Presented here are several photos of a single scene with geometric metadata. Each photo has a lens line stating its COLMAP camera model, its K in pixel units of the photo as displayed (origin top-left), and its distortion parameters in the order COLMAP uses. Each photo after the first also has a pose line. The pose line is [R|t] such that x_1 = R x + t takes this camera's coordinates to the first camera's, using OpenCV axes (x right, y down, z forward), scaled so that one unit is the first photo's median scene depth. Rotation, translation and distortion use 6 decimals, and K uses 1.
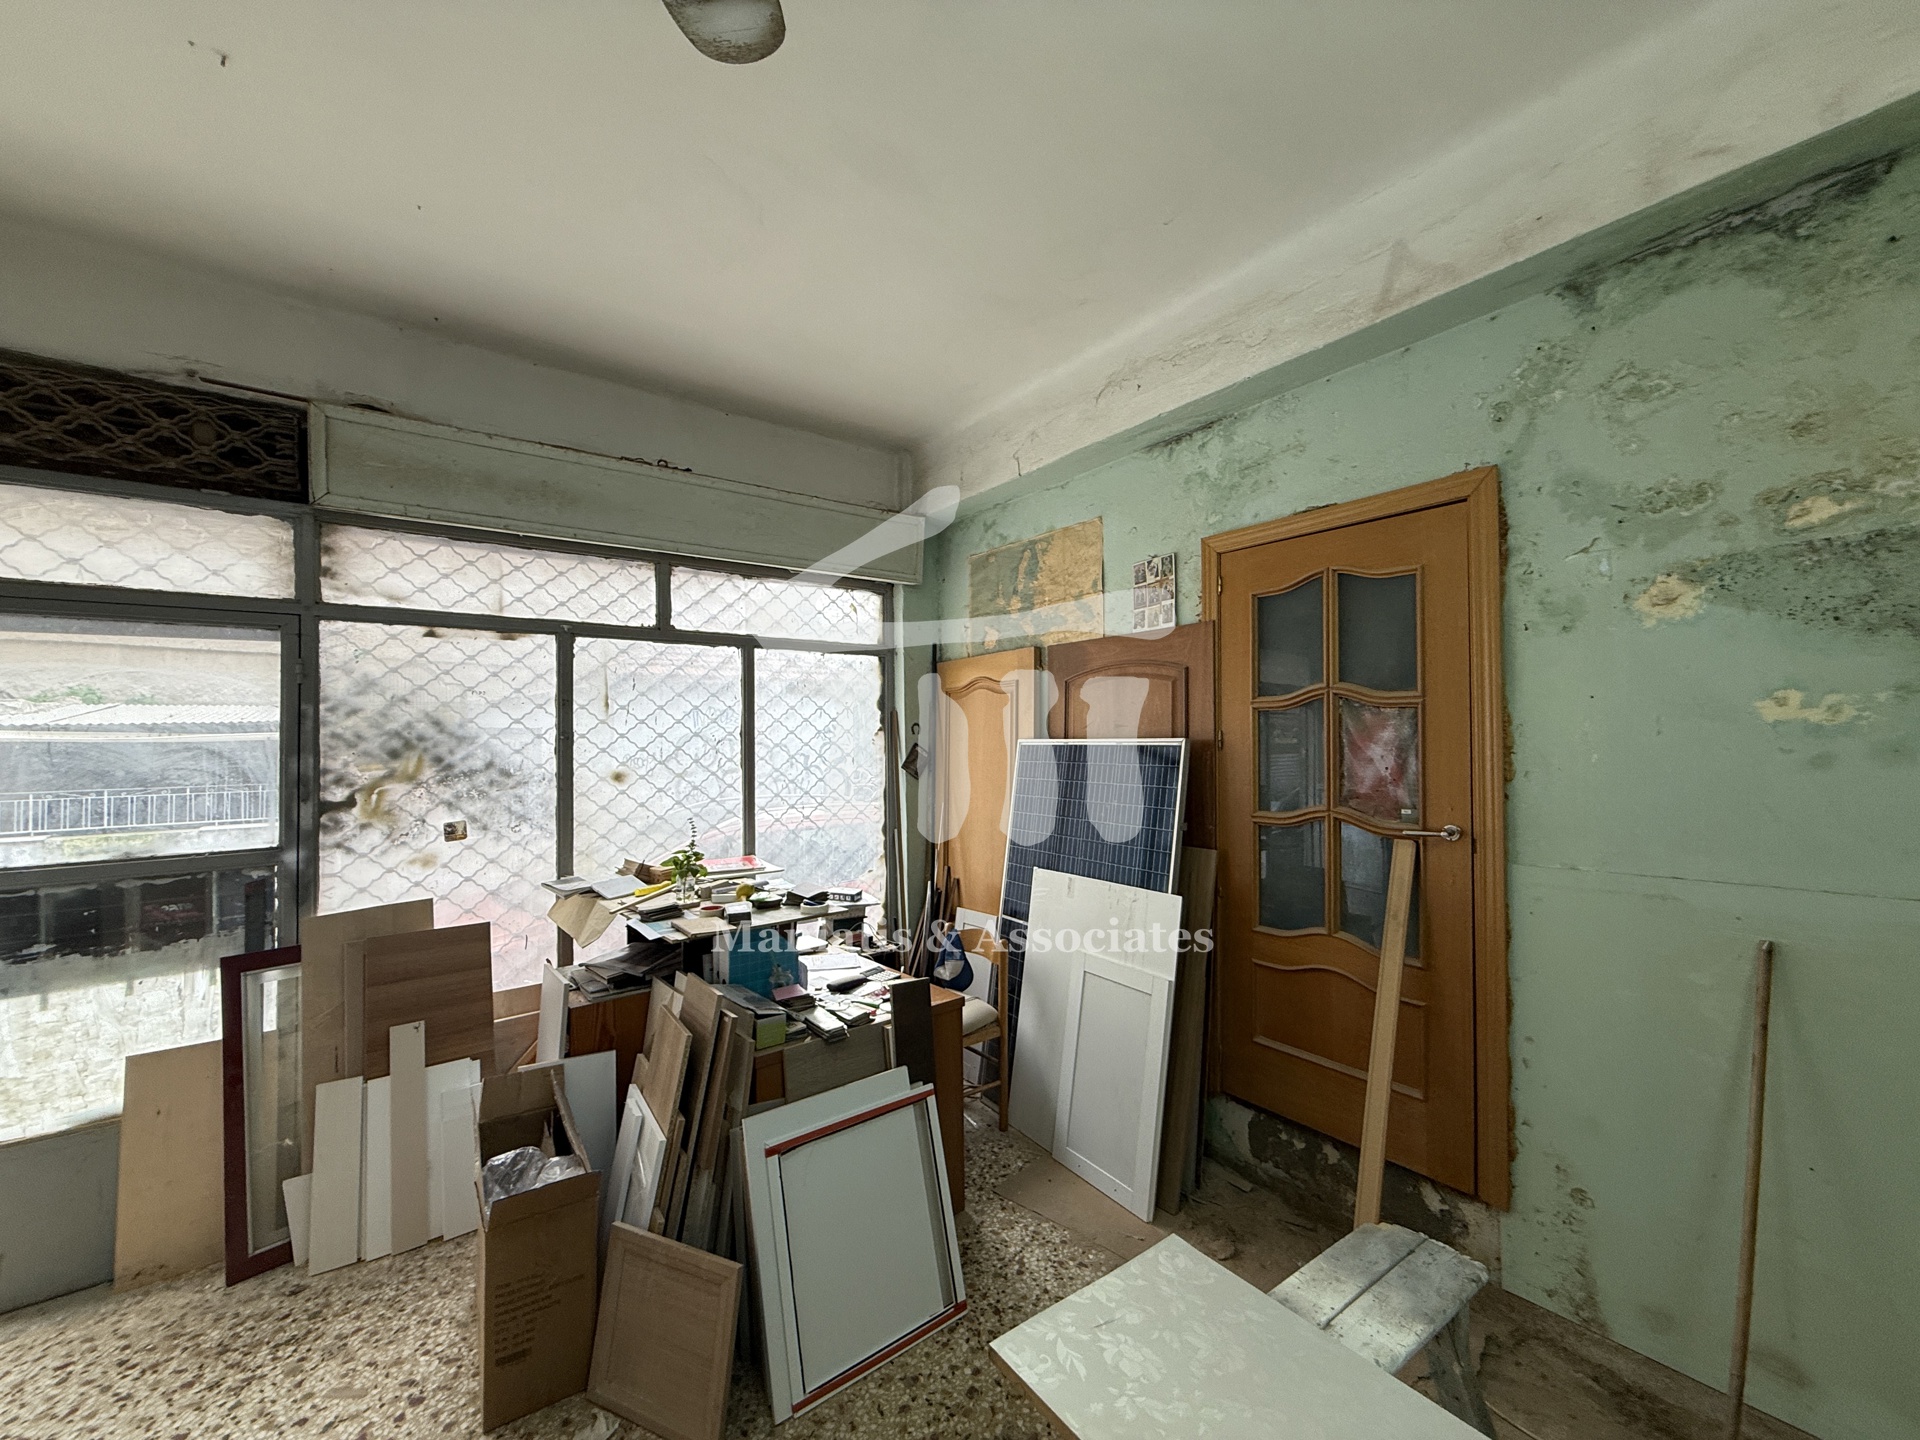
lens RADIAL K [[760.3, 0, 955.1], [0, 760.3, 720.1], [0, 0, 1]] dist [0.000255, -0.000344]
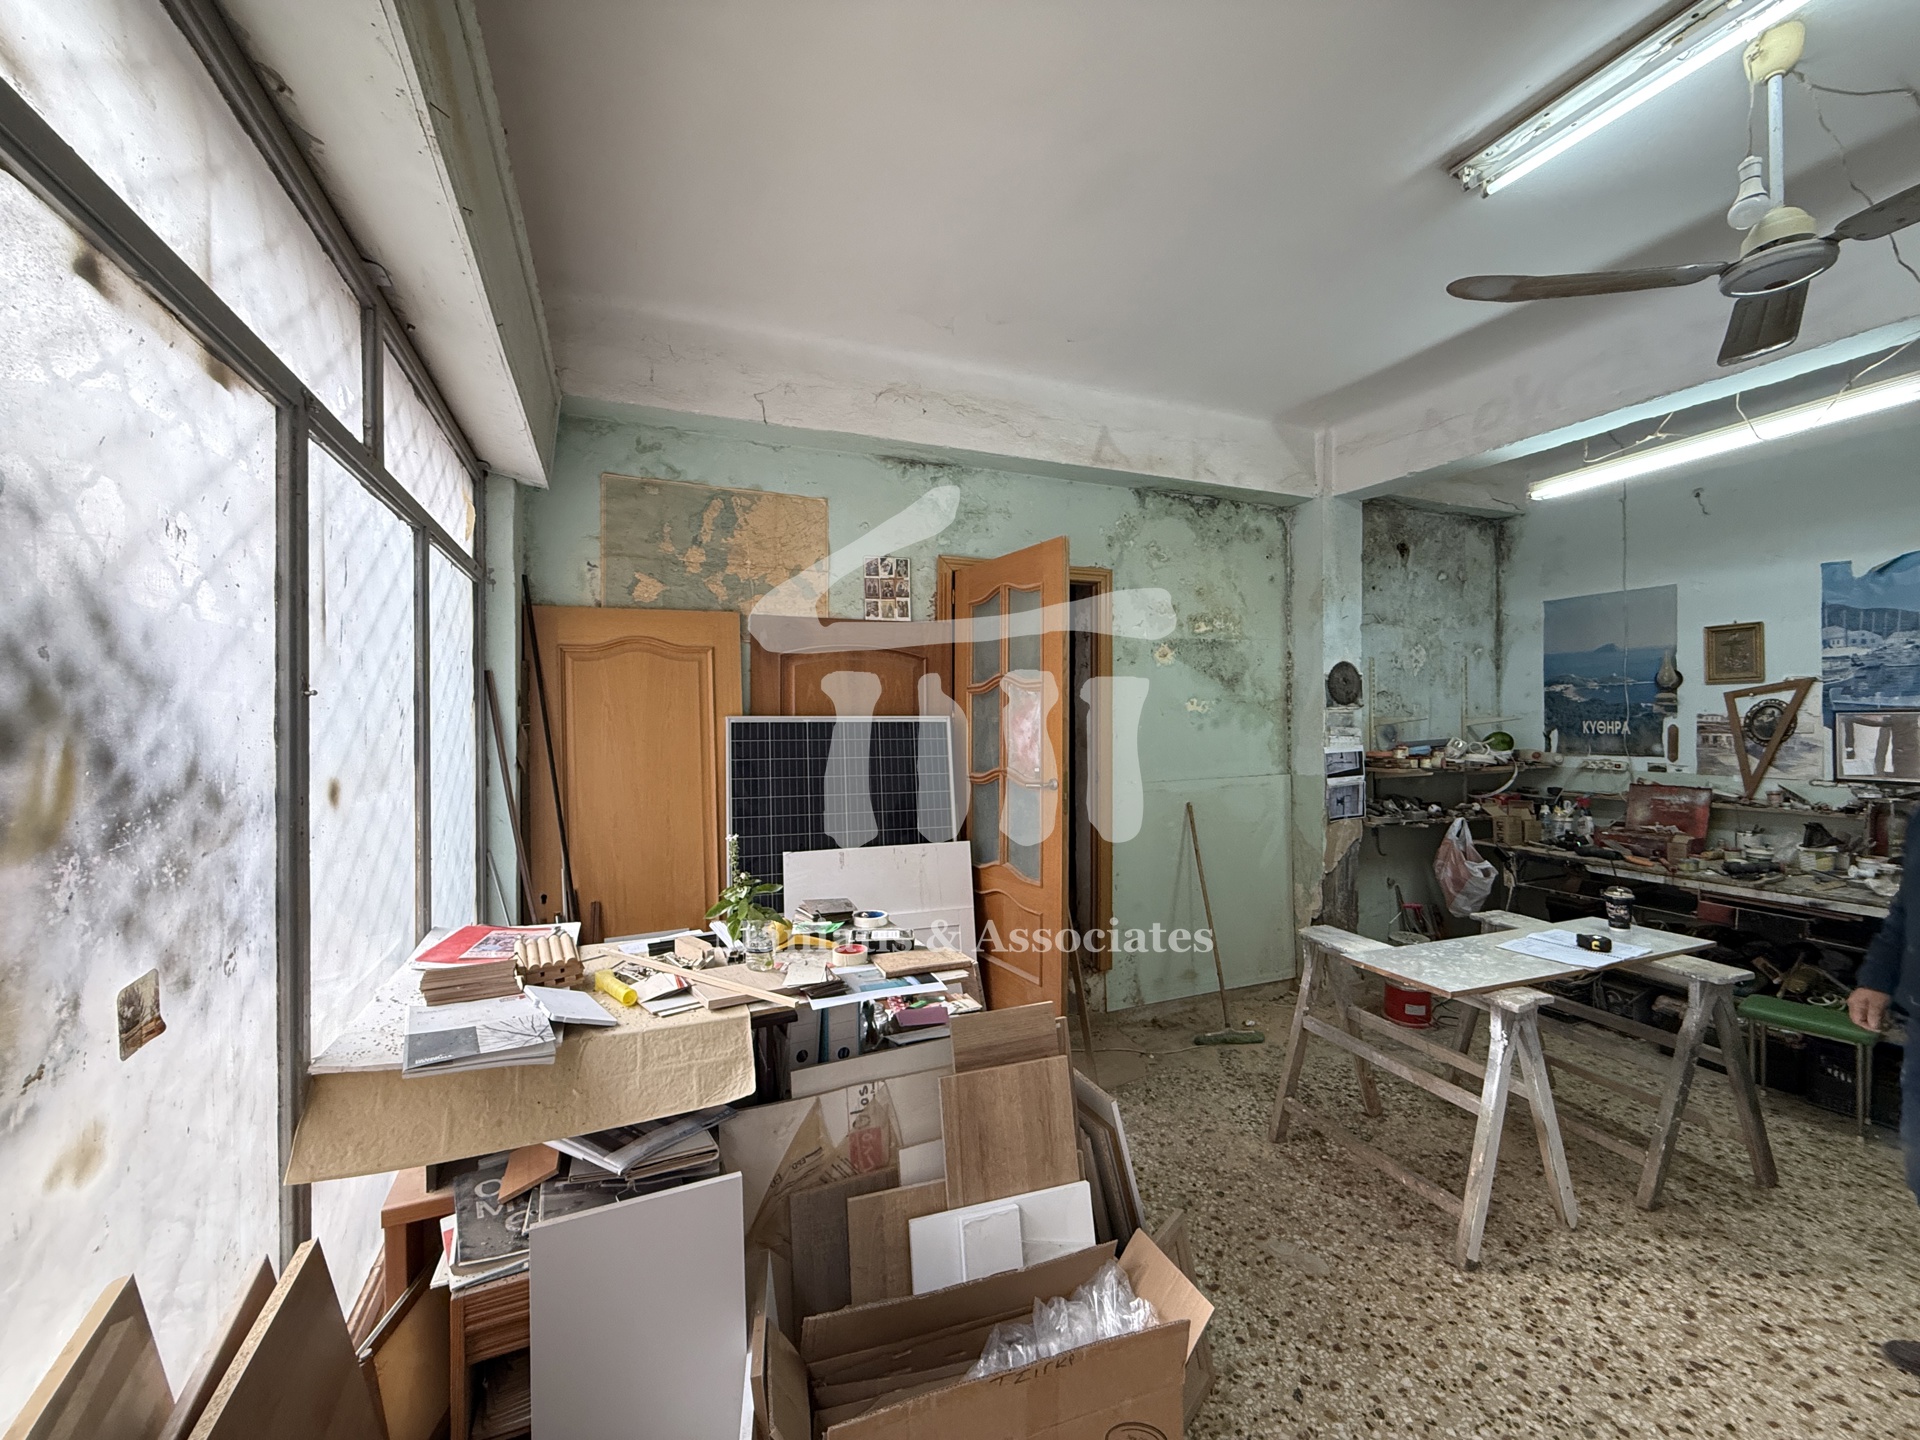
lens RADIAL K [[760.3, 0, 955.6], [0, 760.3, 720.1], [0, 0, 1]] dist [0.000255, -0.000344]
pose [[0.259548, 0.008740, 0.965691, -1.043736], [-0.024026, 0.999708, -0.002590, 0.038910], [-0.965431, -0.022529, 0.259682, 0.785188]]
